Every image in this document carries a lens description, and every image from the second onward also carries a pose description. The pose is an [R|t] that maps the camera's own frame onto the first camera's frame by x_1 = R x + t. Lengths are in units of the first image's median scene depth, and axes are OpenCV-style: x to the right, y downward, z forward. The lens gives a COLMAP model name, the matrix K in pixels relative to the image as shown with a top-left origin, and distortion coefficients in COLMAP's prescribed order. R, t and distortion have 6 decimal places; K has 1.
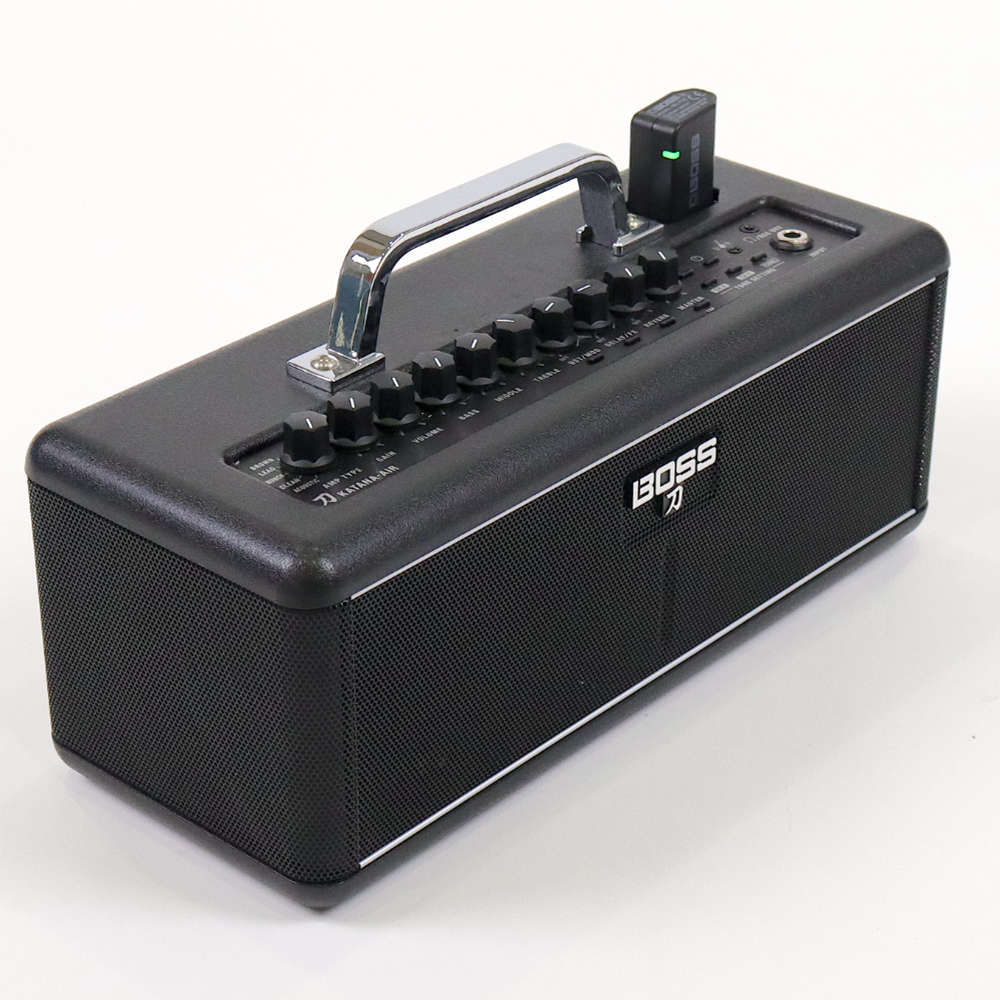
lens RADIAL K [[2727.7, 0, 500.0], [0, 2727.7, 500.0], [0, 0, 1]] dist [0.000919, 0.177287]
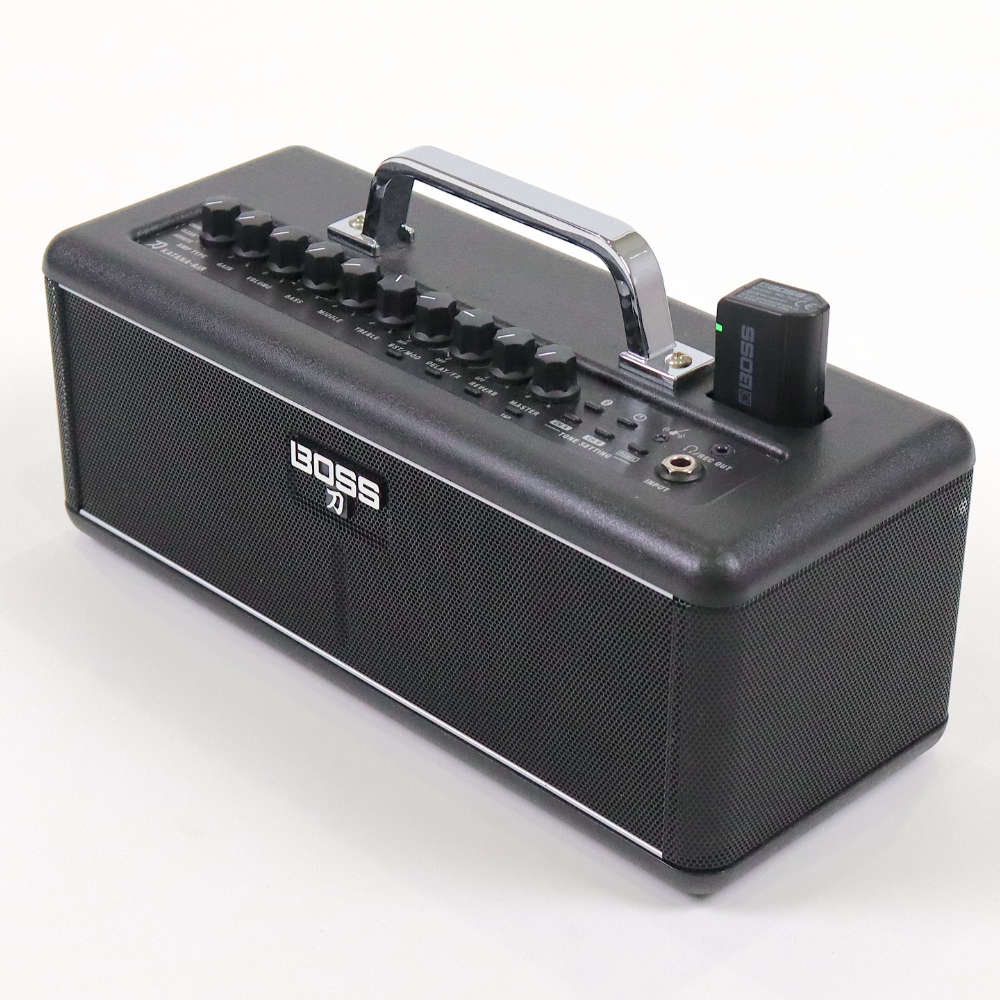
lens RADIAL K [[2654.9, 0, 500.0], [0, 2654.9, 500.0], [0, 0, 1]] dist [0.041468, 0.451149]
pose [[-0.058311, 0.503146, -0.862232, 0.914388], [-0.479819, 0.743272, 0.466177, -0.491954], [0.875428, 0.440898, 0.198078, 0.856156]]
